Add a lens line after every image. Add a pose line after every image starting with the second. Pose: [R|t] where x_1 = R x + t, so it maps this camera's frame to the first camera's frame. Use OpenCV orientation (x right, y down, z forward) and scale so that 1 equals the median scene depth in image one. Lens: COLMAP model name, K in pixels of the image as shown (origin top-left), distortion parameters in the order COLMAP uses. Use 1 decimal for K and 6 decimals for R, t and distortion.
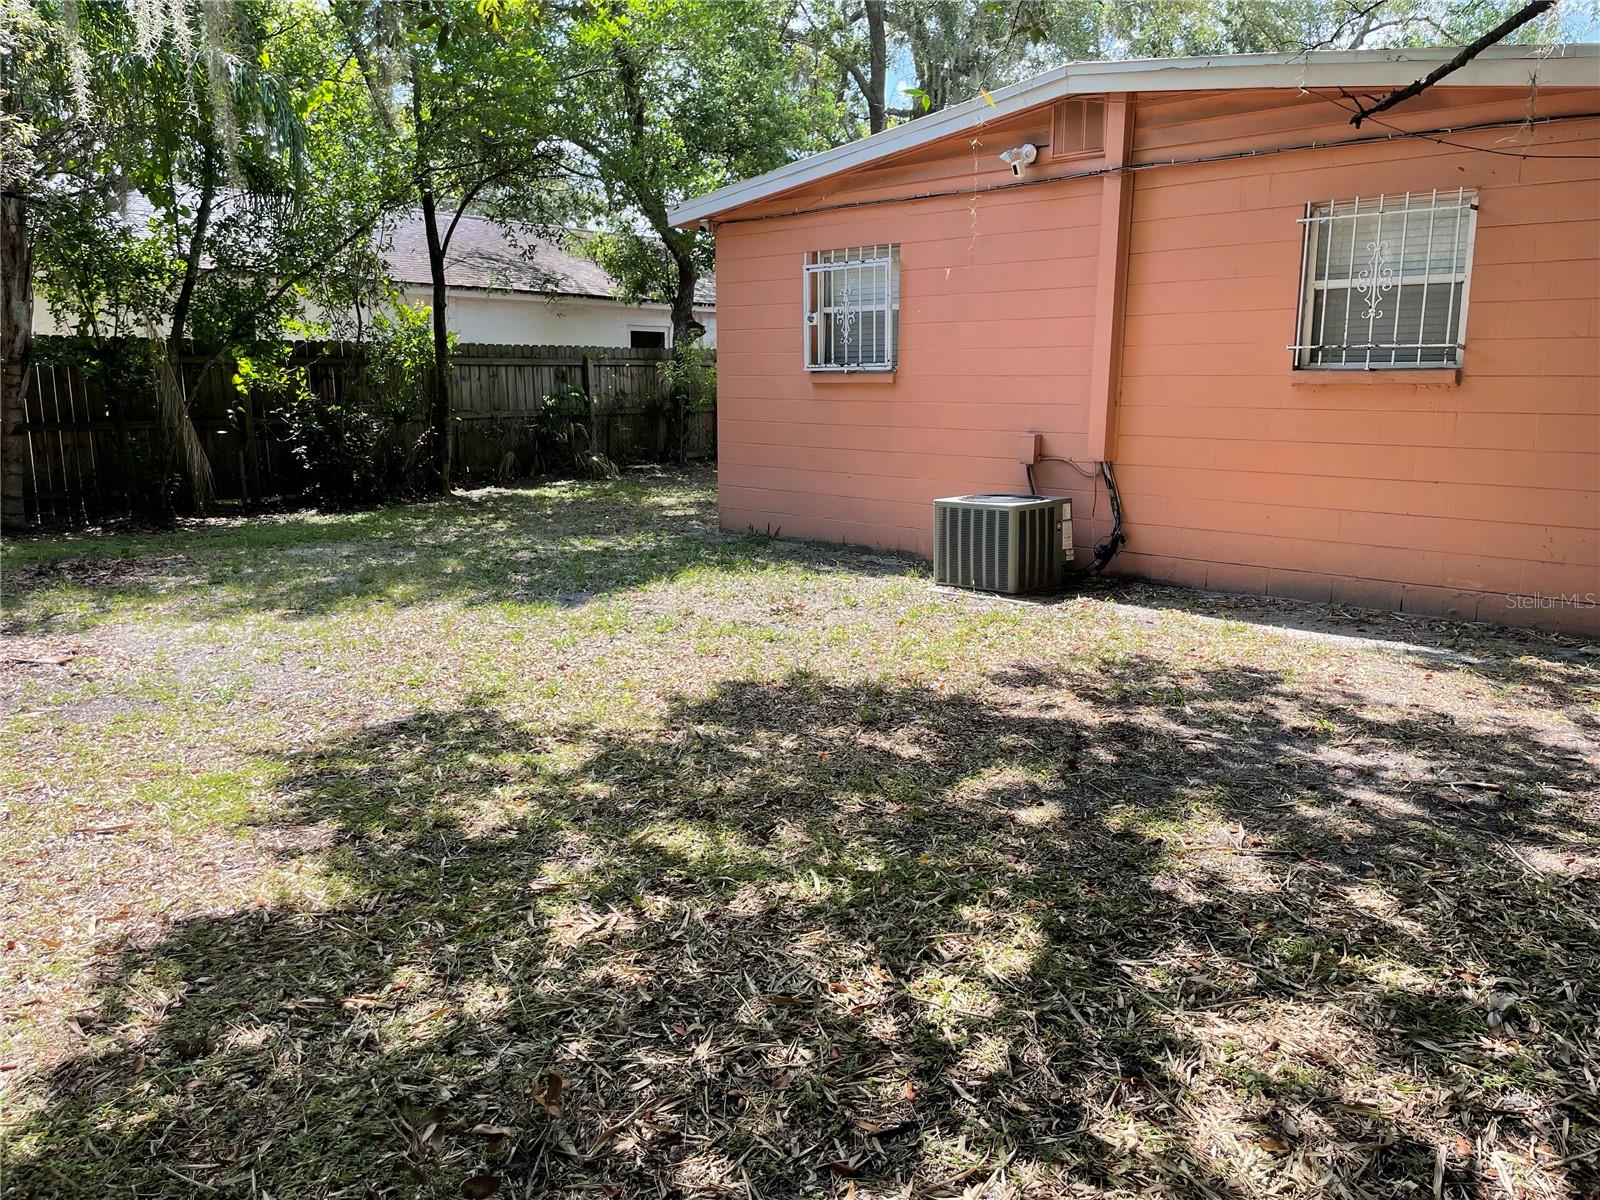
lens RADIAL K [[1216.1, 0, 801.1], [0, 1216.1, 598.3], [0, 0, 1]] dist [0.053172, -0.023746]
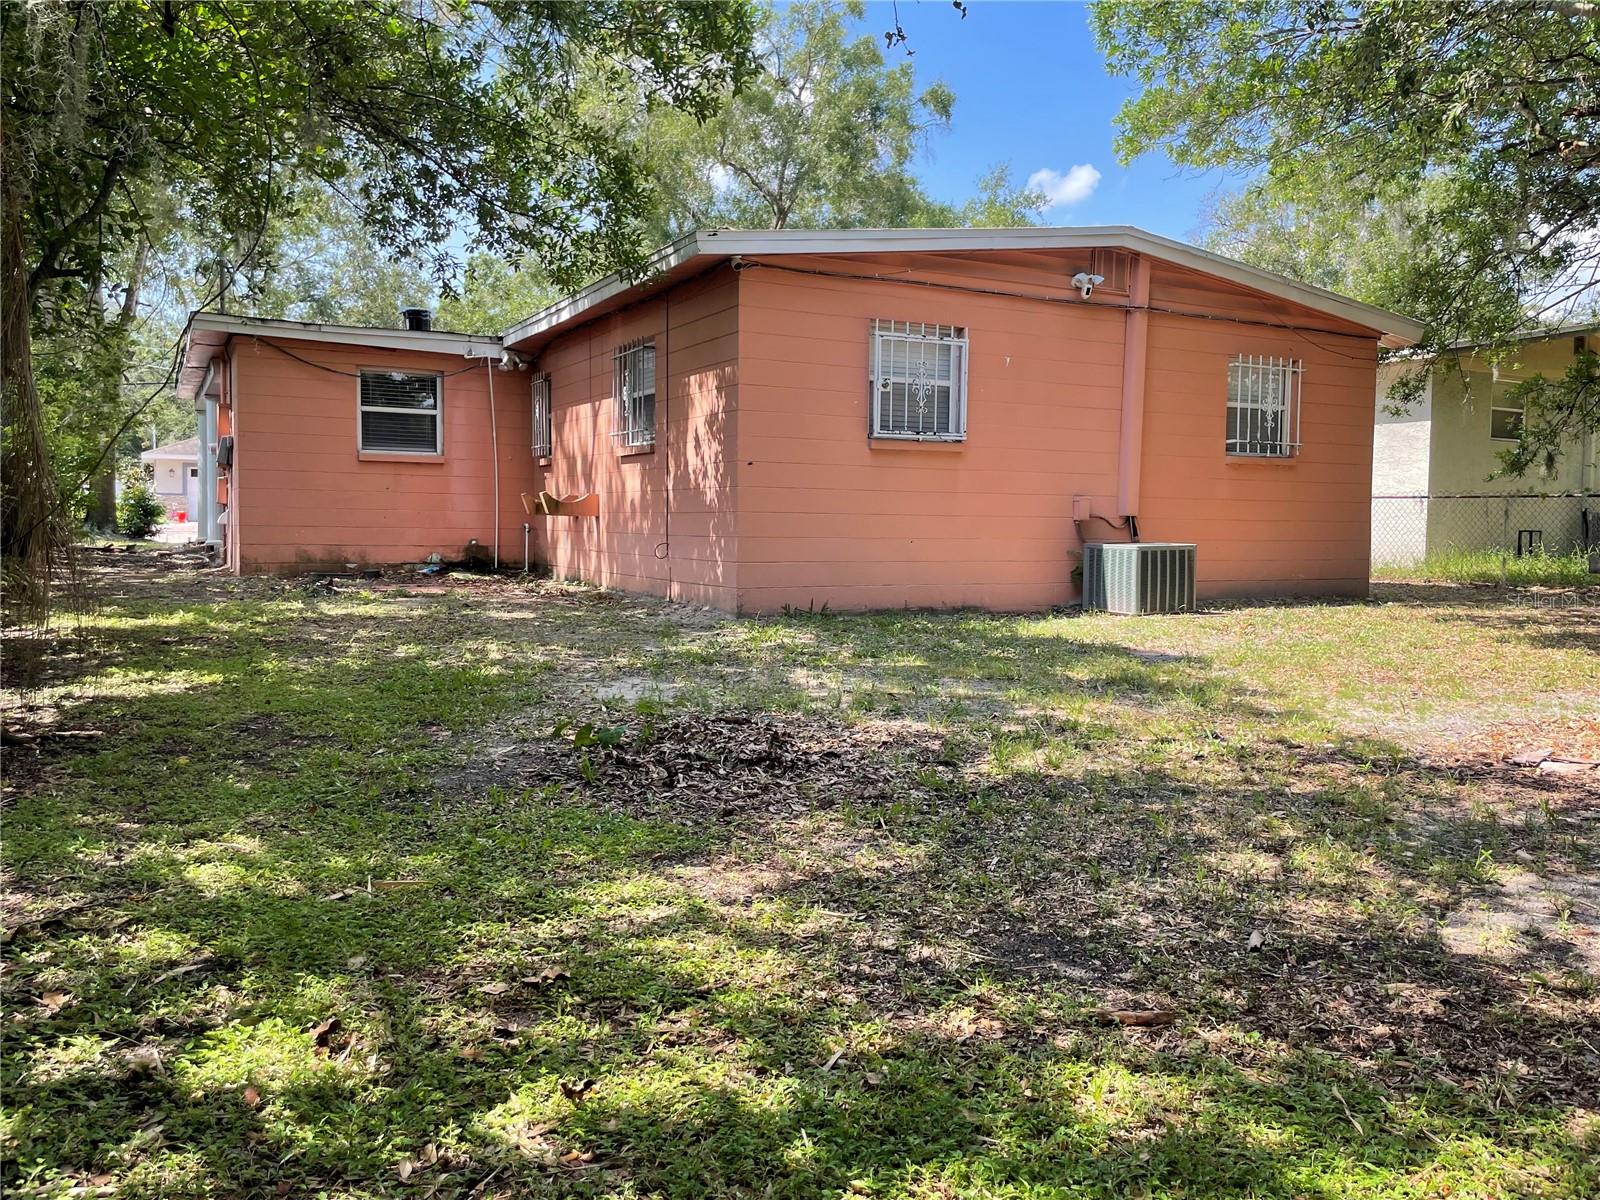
lens RADIAL K [[1216.1, 0, 800.2], [0, 1216.1, 598.1], [0, 0, 1]] dist [0.053172, -0.023746]
pose [[0.317645, -0.063032, 0.946112, -1.060385], [0.155063, 0.987809, 0.013749, -0.089575], [-0.935445, 0.142340, 0.323546, 0.840080]]
